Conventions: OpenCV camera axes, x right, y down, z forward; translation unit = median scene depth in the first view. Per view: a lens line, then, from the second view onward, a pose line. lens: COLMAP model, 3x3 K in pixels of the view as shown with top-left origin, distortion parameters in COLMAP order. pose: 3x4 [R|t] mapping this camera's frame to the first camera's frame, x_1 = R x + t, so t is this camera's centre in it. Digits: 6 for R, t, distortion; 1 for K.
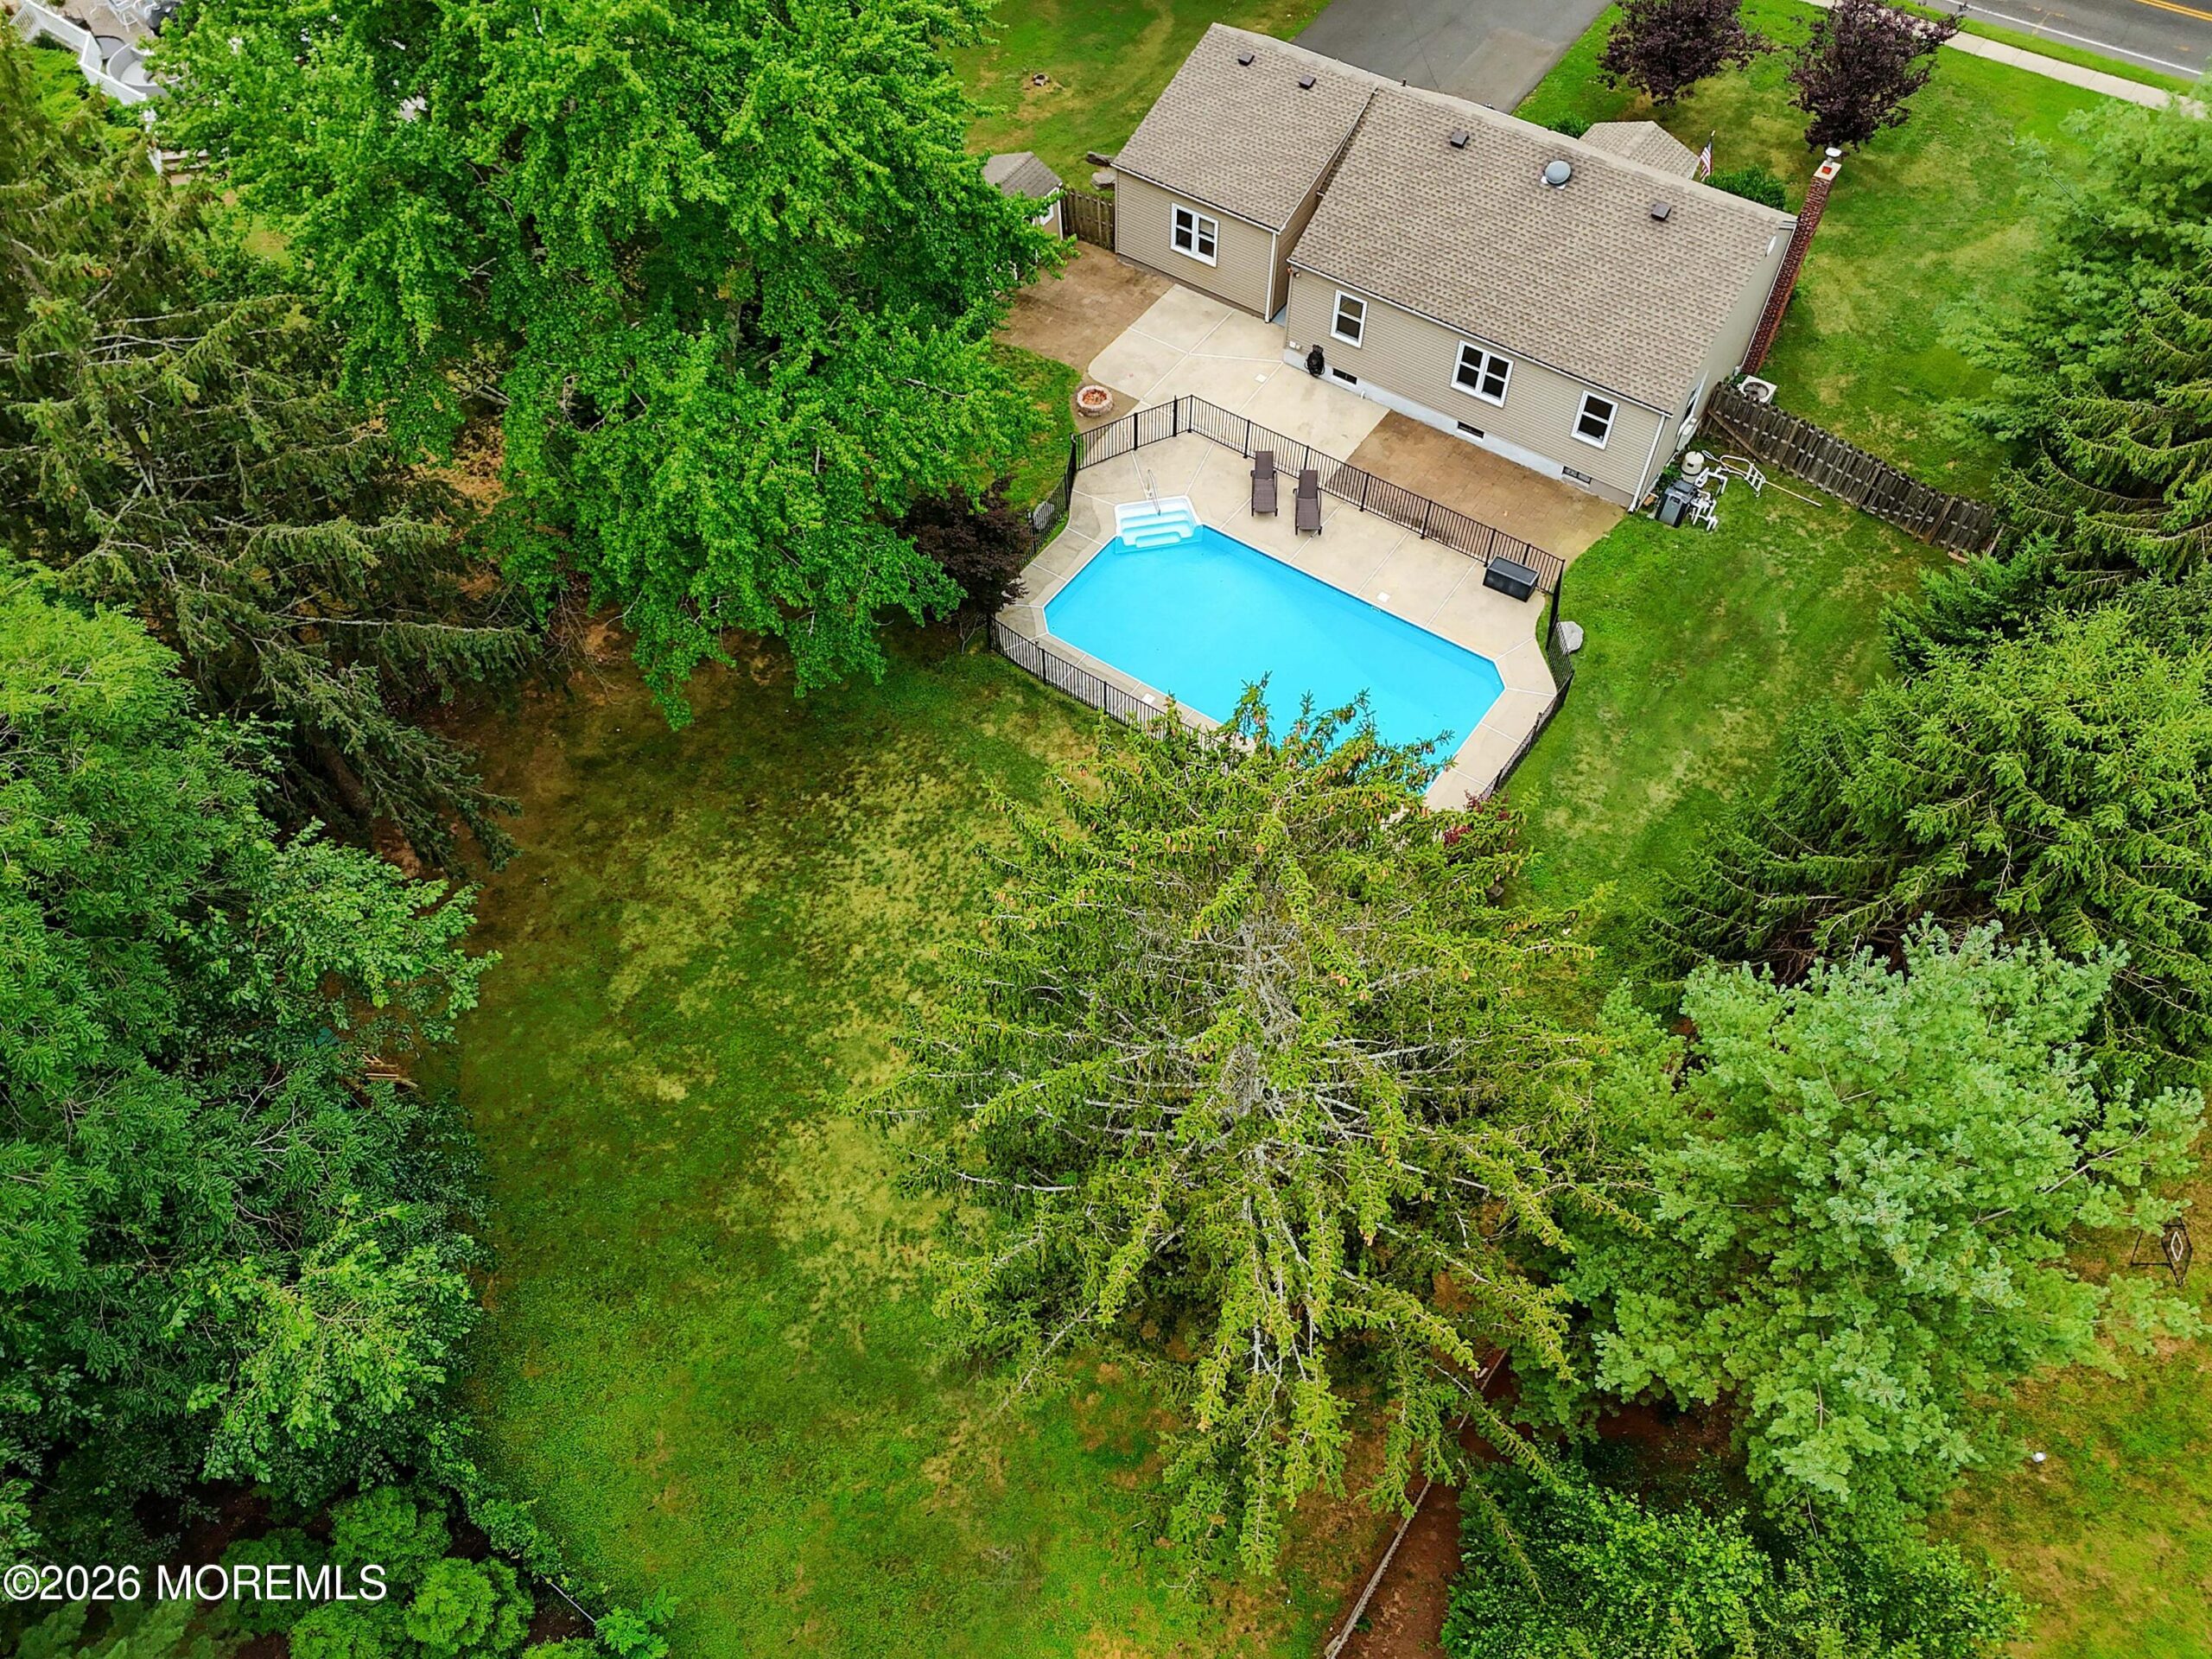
lens RADIAL K [[1626.5, 0, 1106.0], [0, 1626.5, 829.5], [0, 0, 1]] dist [0.079147, -0.074806]
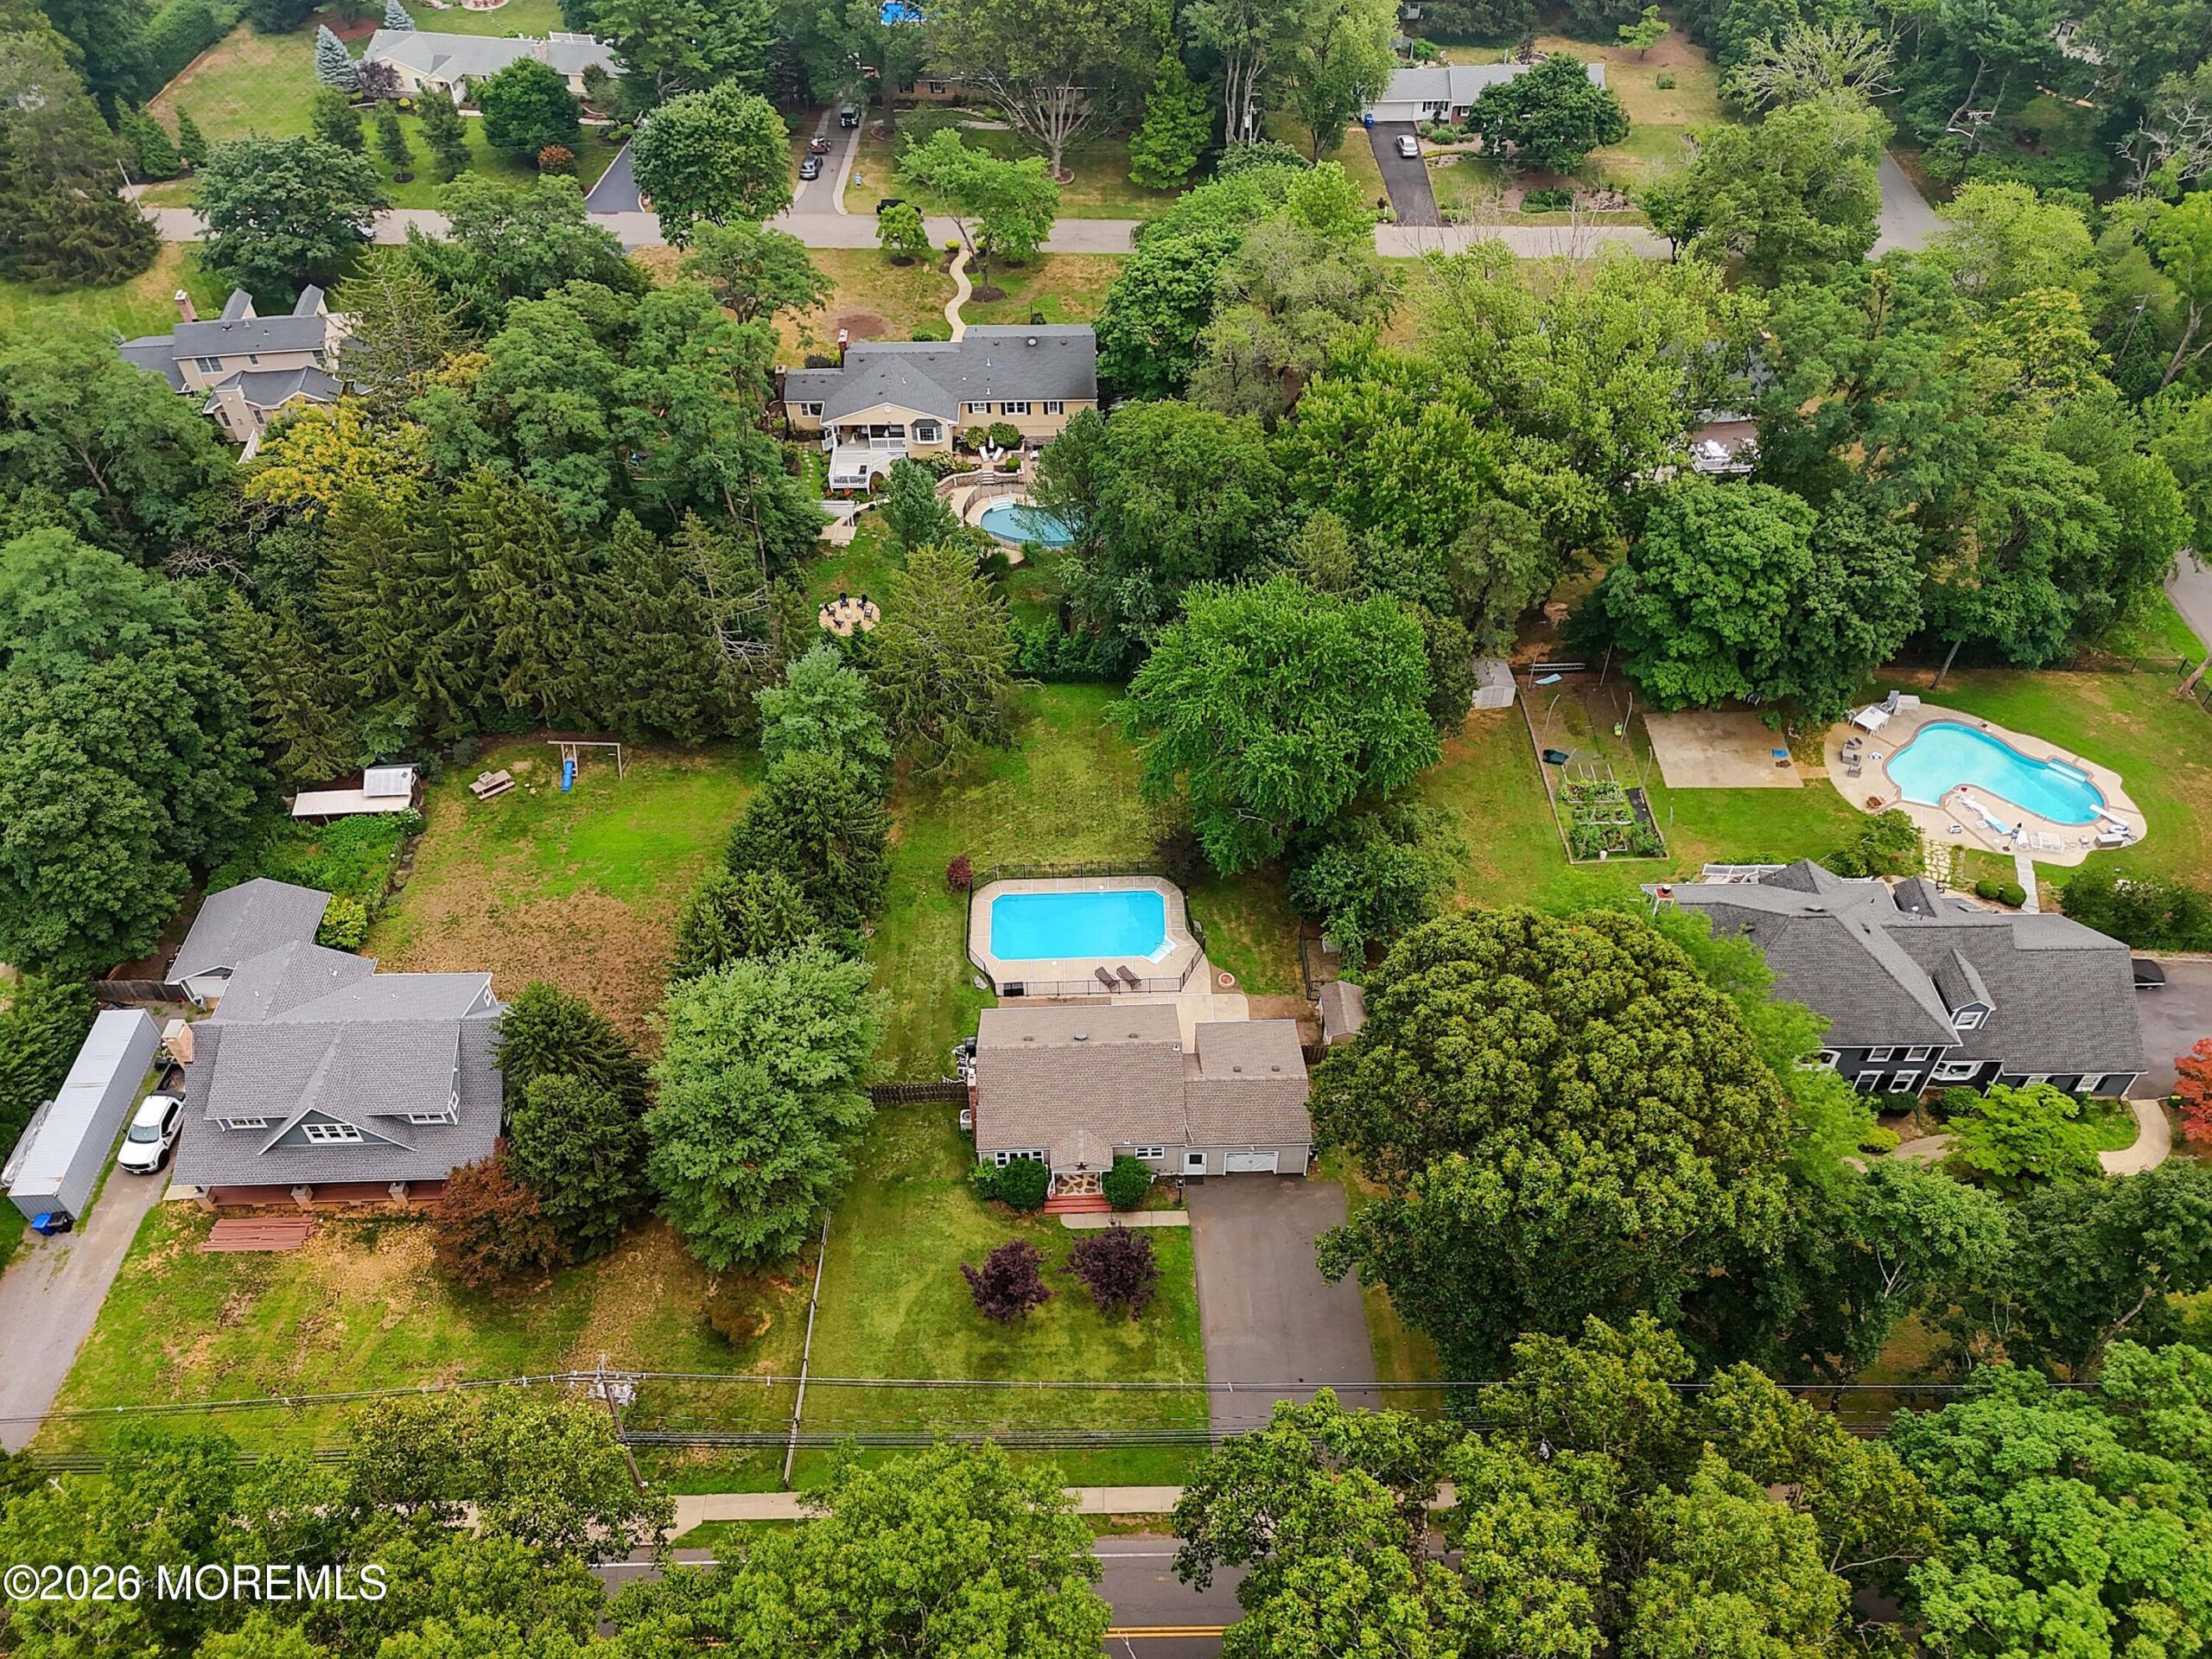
lens RADIAL K [[1626.5, 0, 1106.0], [0, 1626.5, 829.5], [0, 0, 1]] dist [0.079147, -0.074806]
pose [[-0.807990, 0.438474, -0.393564, 0.936873], [-0.464238, -0.062451, 0.883506, -2.218909], [0.362816, 0.896572, 0.254016, 0.227393]]
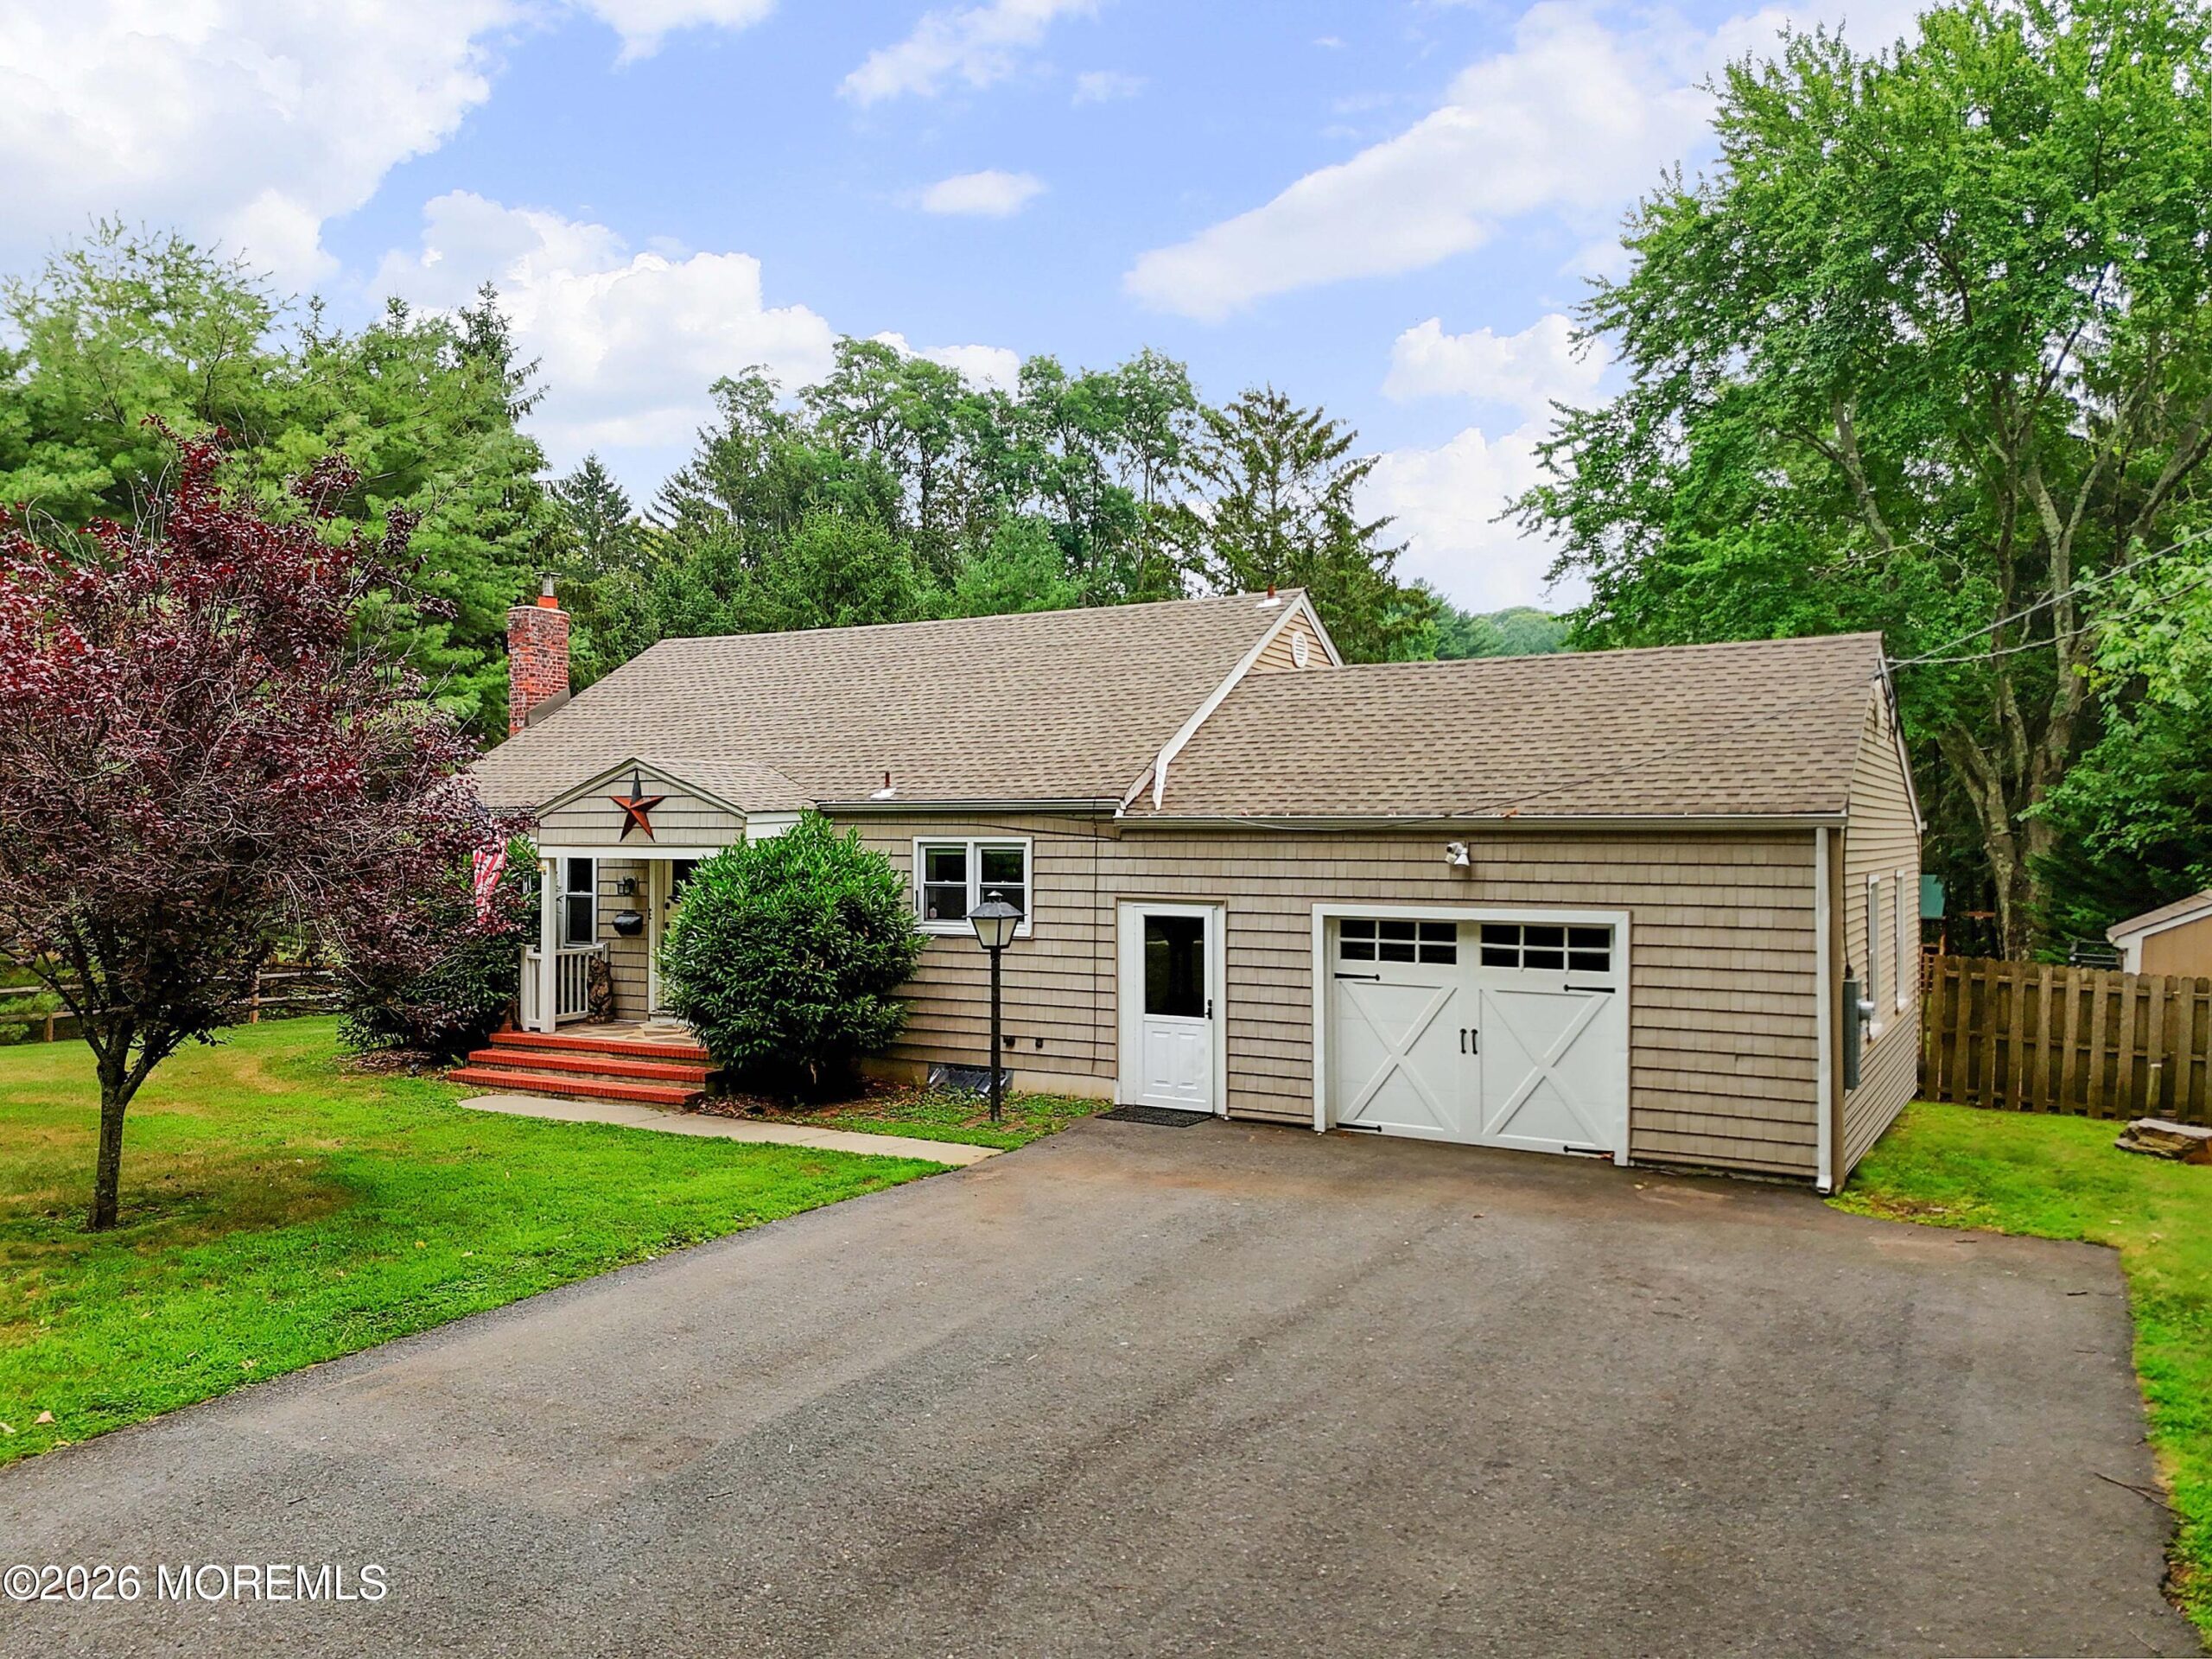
lens RADIAL K [[1626.5, 0, 1106.0], [0, 1626.5, 829.5], [0, 0, 1]] dist [0.079147, -0.074806]
pose [[-0.997018, 0.007820, -0.076775, 0.262498], [-0.057538, 0.587660, 0.807060, -0.804506], [0.051429, 0.809070, -0.585457, 1.361430]]
